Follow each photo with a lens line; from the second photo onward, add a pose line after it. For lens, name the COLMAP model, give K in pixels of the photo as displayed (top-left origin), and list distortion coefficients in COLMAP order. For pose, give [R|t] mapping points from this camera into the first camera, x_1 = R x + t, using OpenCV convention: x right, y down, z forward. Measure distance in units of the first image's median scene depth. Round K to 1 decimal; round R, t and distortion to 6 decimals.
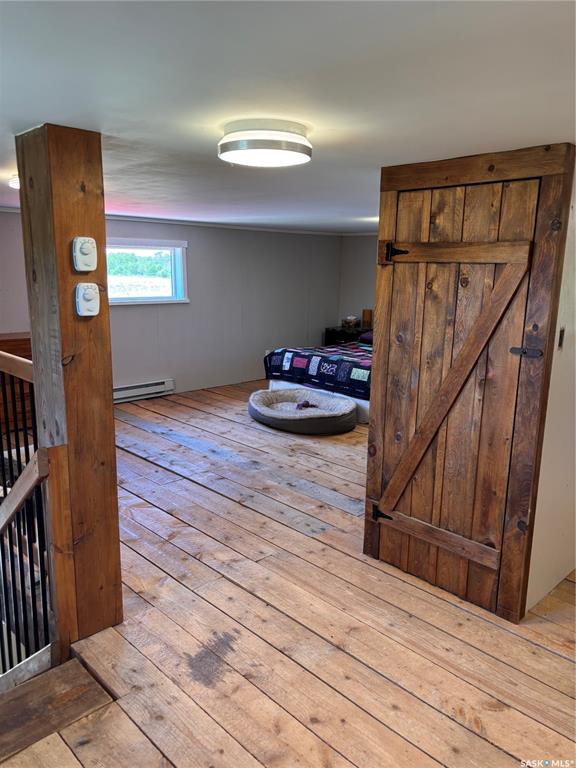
lens RADIAL K [[582.5, 0, 288.0], [0, 582.5, 384.0], [0, 0, 1]] dist [-0.000147, -0.004240]
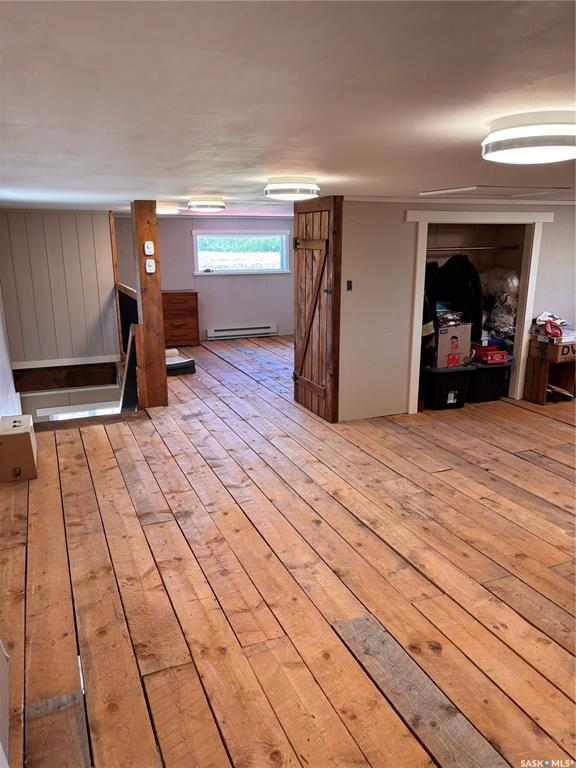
lens RADIAL K [[574.4, 0, 291.5], [0, 574.4, 388.5], [0, 0, 1]] dist [0.011616, -0.008541]
pose [[0.936775, 0.074333, -0.341945, 1.010193], [-0.057345, 0.996577, 0.059540, 0.181209], [0.345200, -0.036167, 0.937832, -1.038264]]
